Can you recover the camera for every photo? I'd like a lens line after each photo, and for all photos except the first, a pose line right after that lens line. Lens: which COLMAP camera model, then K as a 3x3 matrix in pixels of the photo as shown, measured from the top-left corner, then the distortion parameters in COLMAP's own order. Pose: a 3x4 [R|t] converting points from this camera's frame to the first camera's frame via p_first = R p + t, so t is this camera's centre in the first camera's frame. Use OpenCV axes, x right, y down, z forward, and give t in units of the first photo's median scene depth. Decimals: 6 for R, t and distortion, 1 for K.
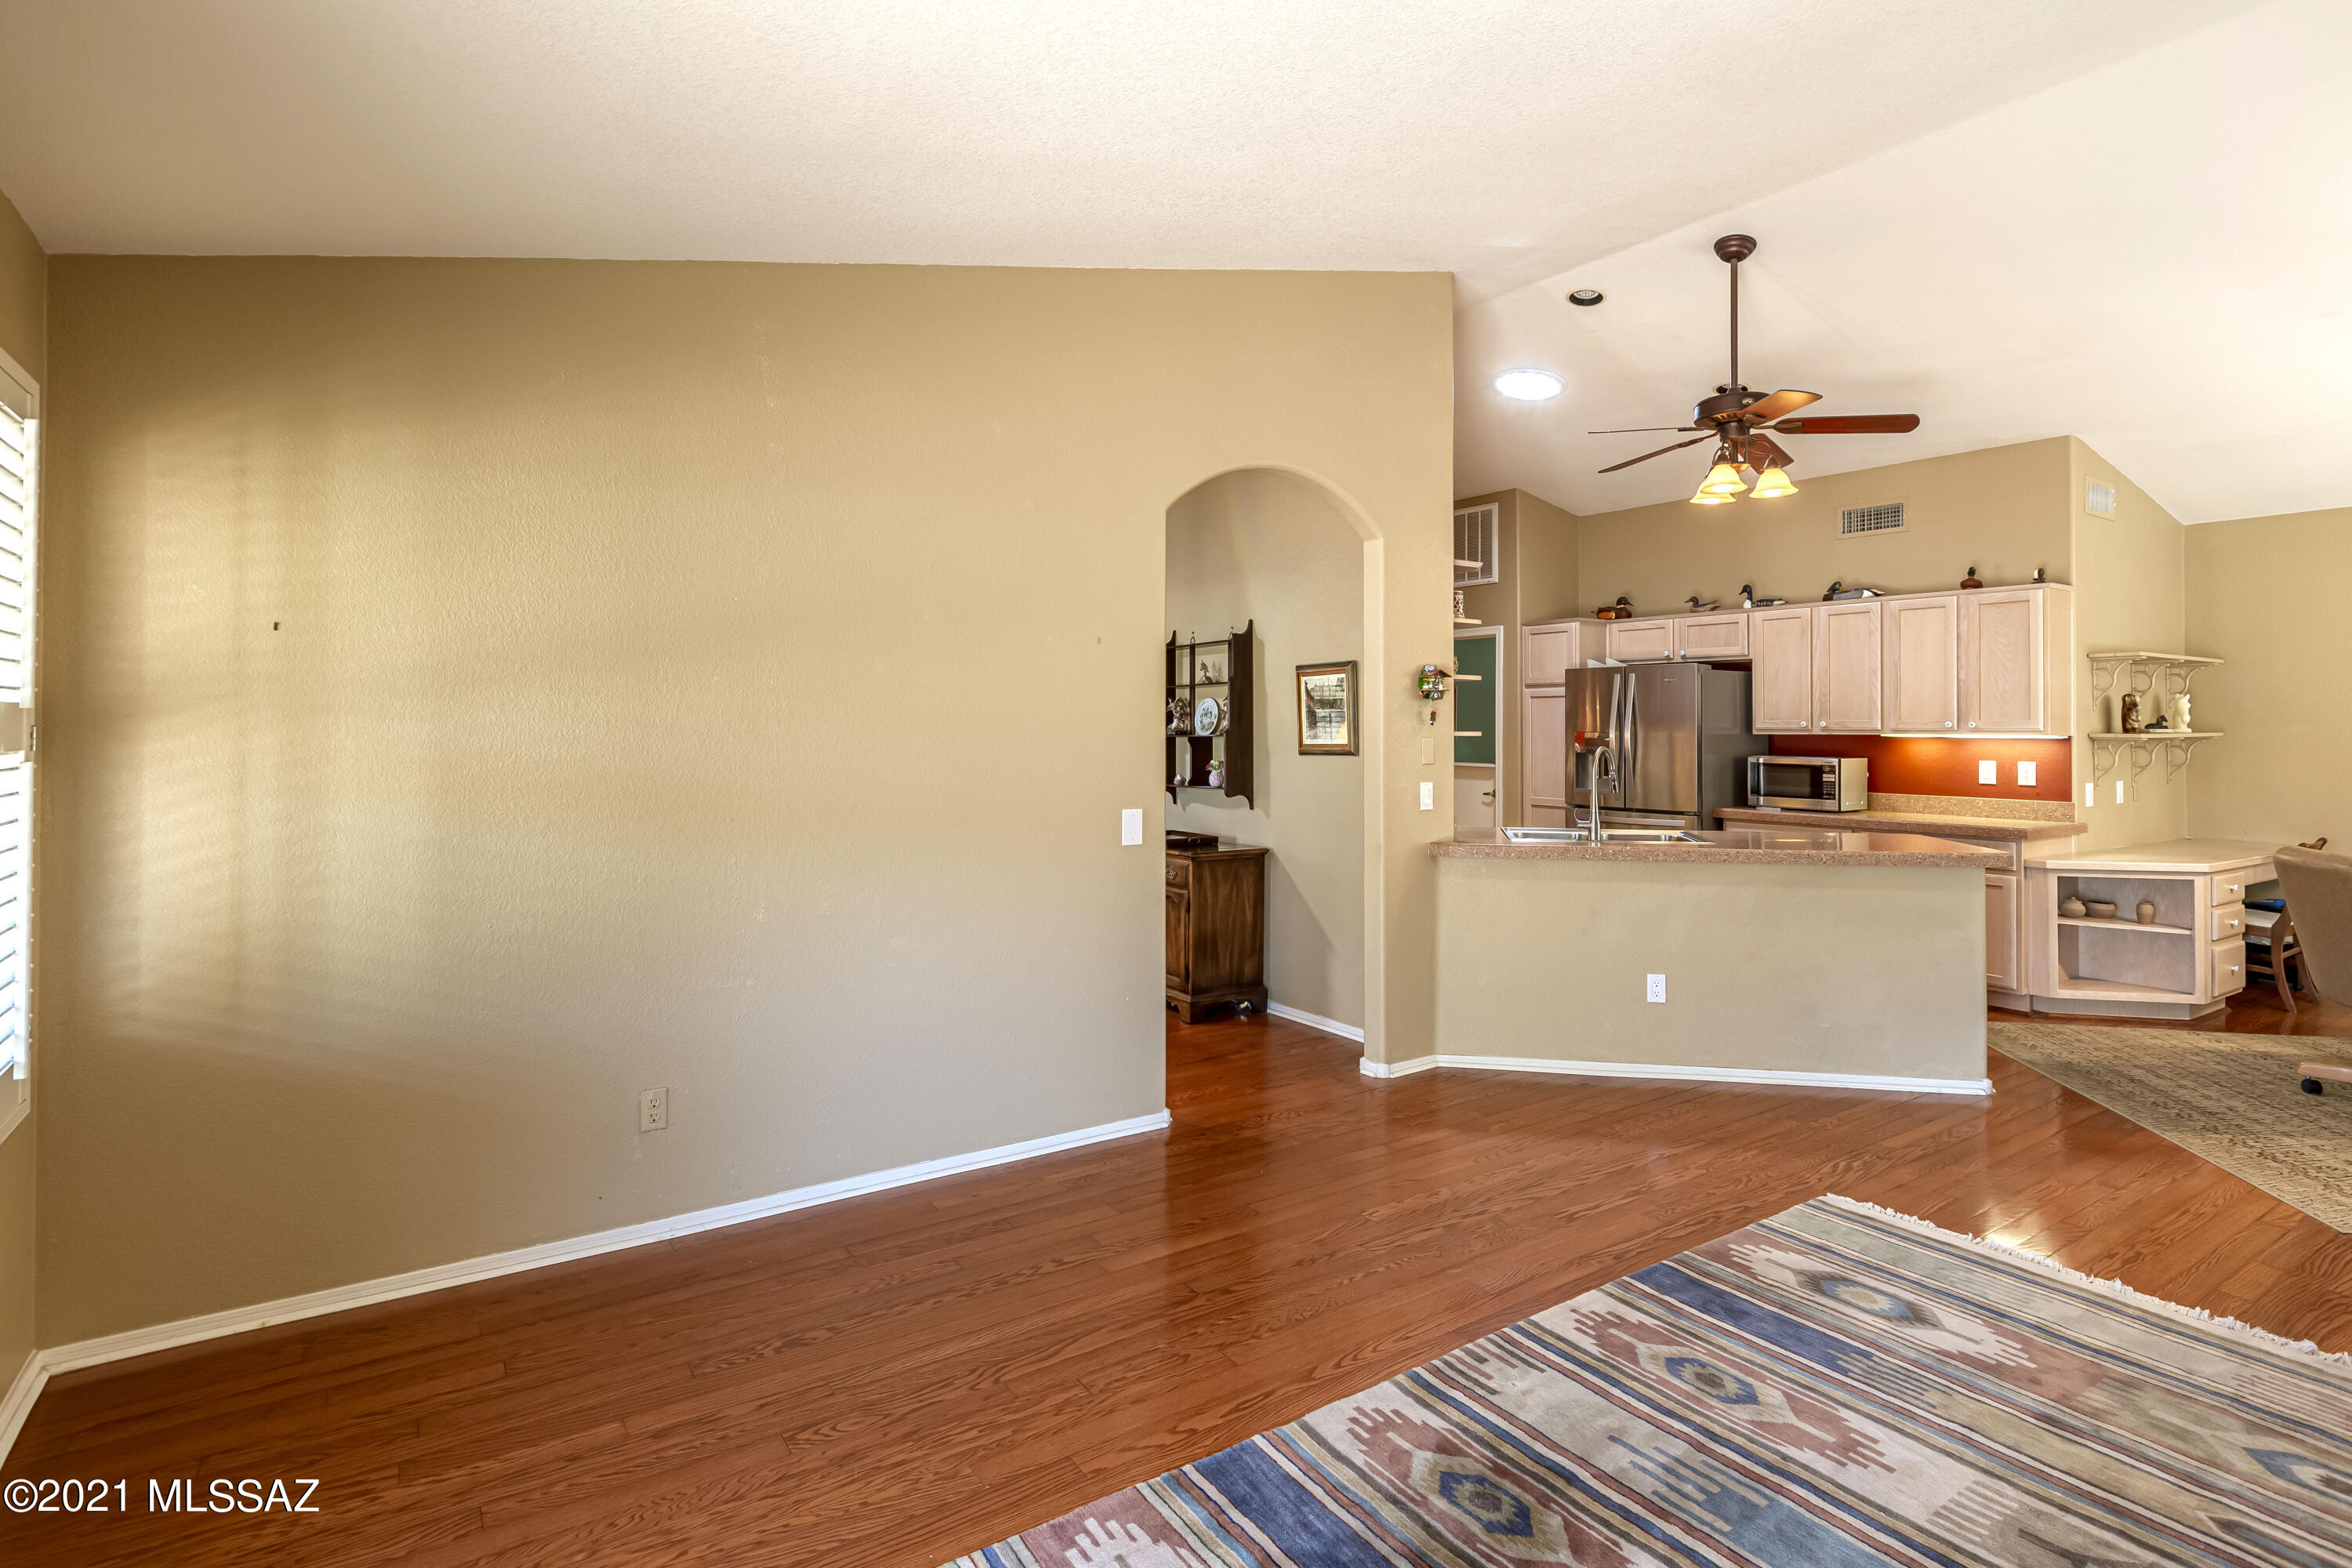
lens RADIAL K [[1228.3, 0, 1198.9], [0, 1228.3, 703.1], [0, 0, 1]] dist [-0.004302, -0.001859]
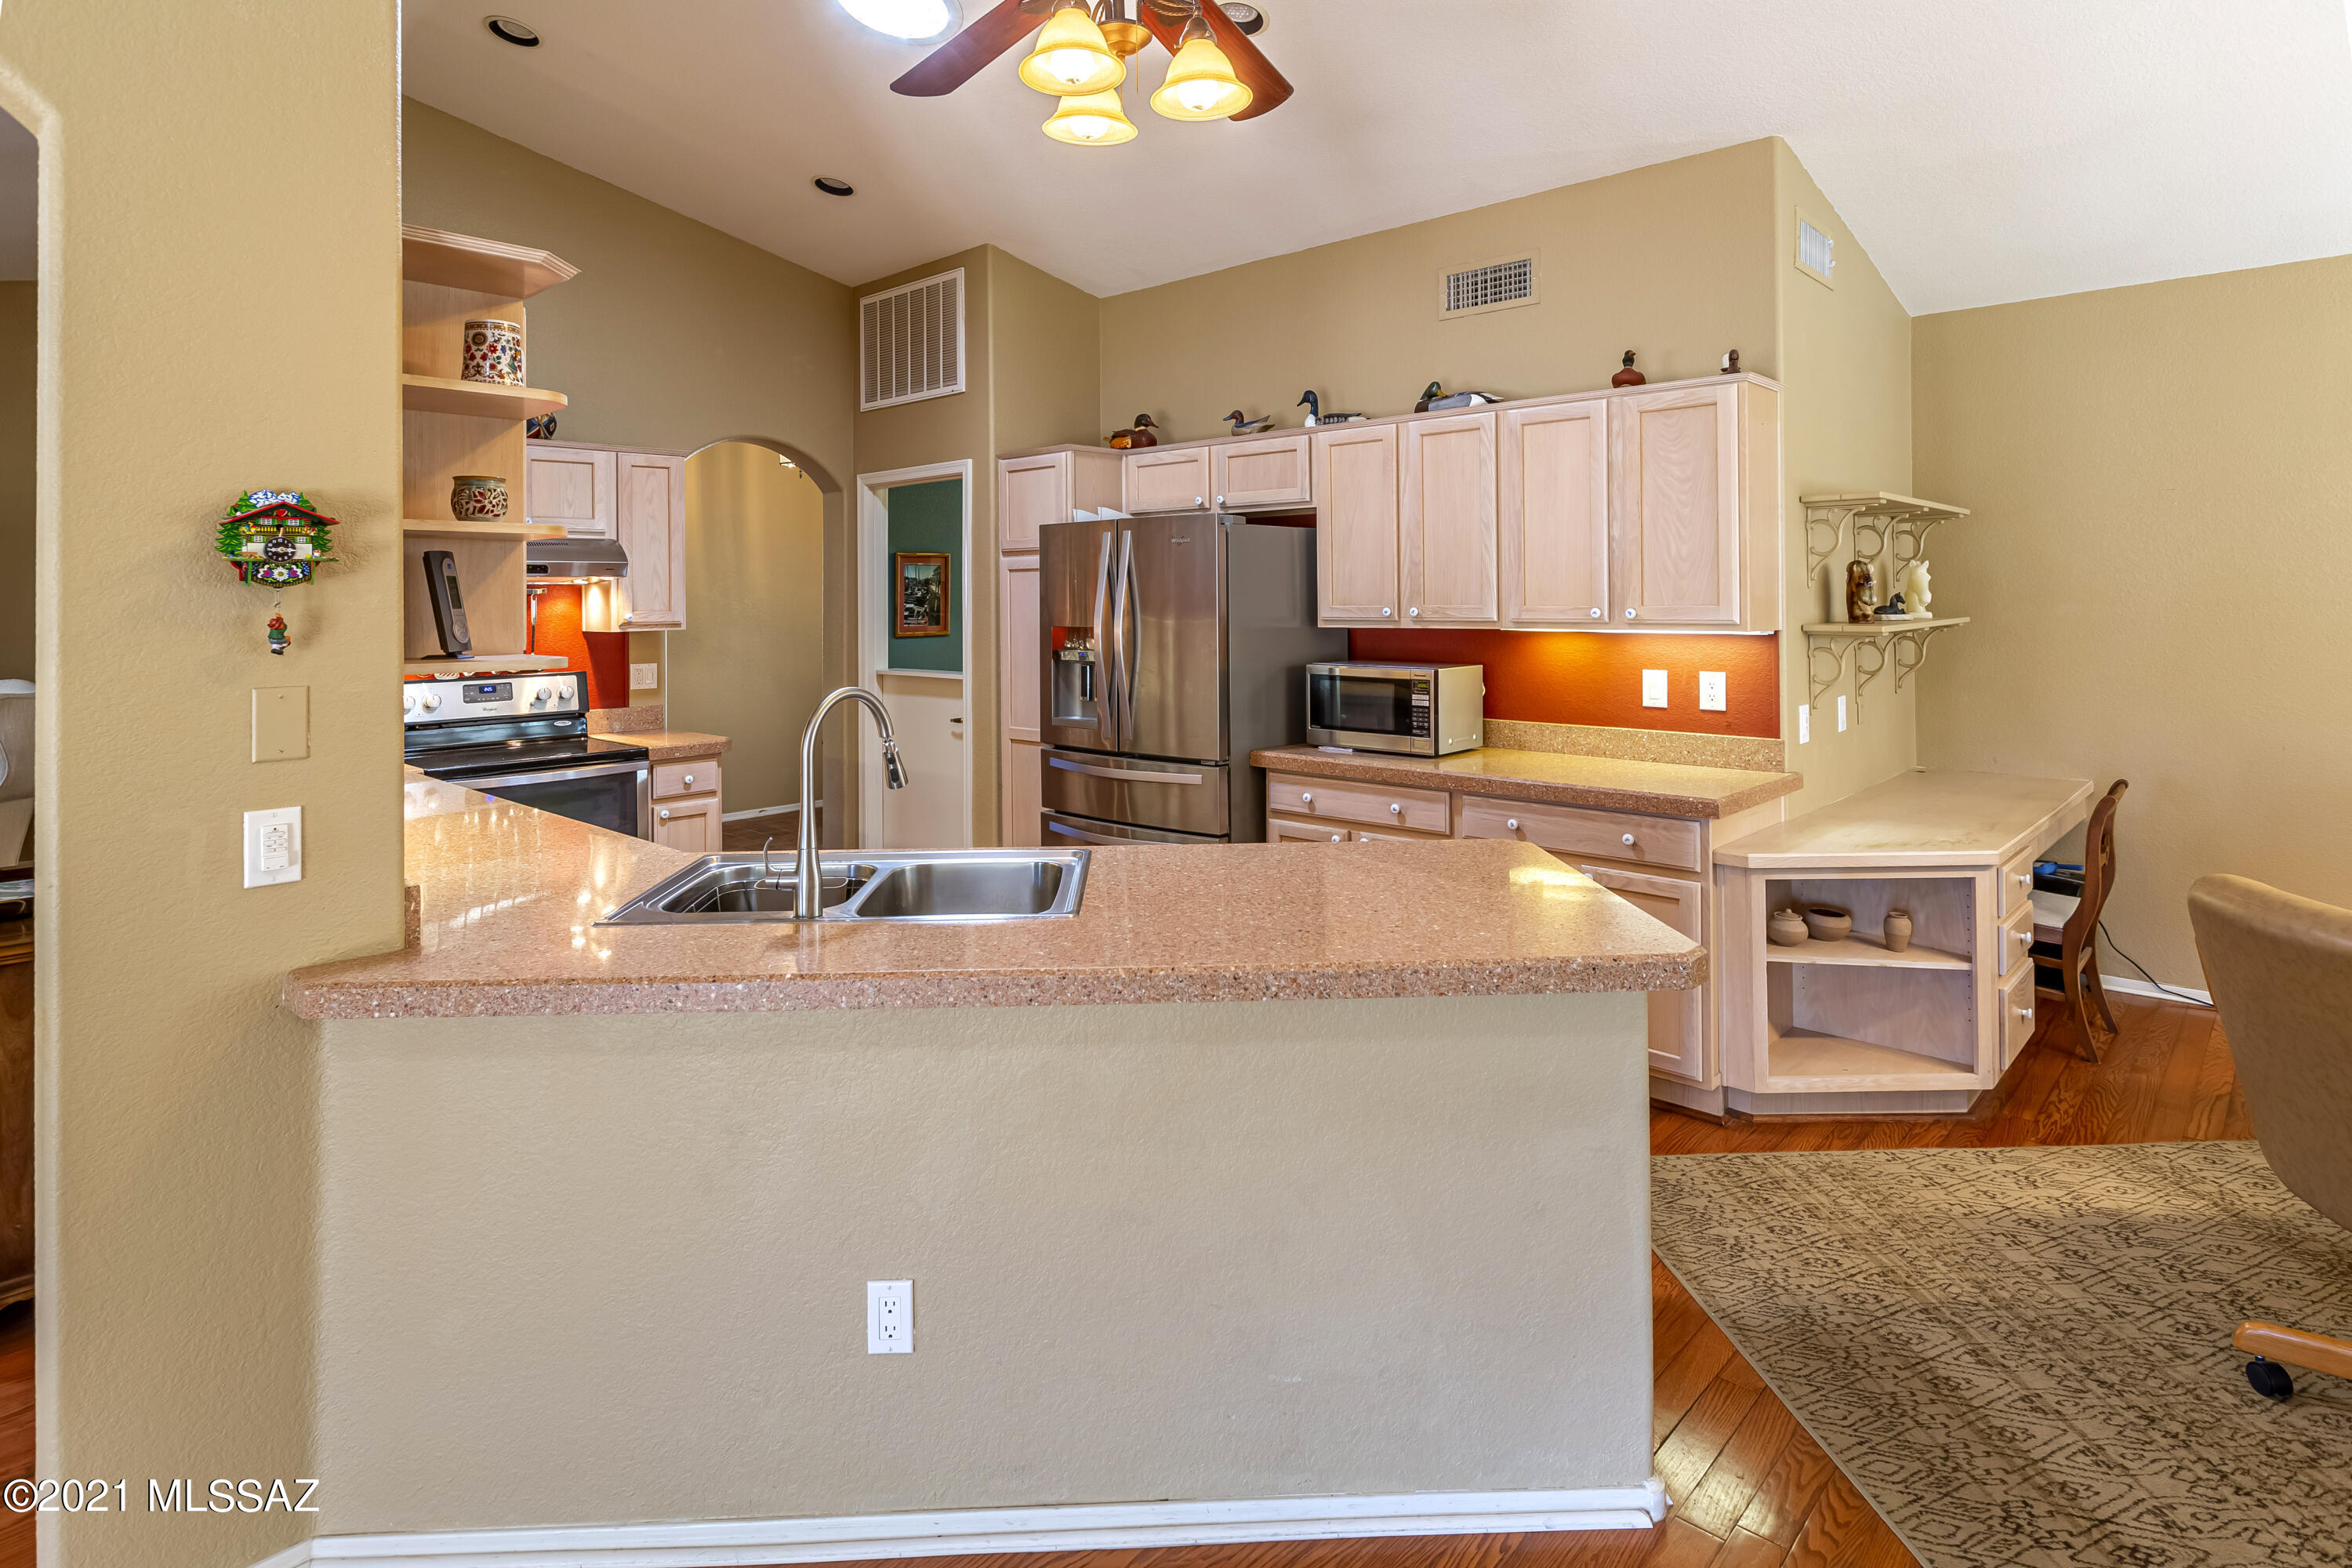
lens RADIAL K [[1246.1, 0, 1188.0], [0, 1246.1, 576.7], [0, 0, 1]] dist [0.000160, -0.000266]
pose [[0.977967, -0.007180, 0.208638, 0.273150], [0.006950, 0.999974, 0.001834, -0.002651], [-0.208645, -0.000344, 0.977991, 0.420316]]
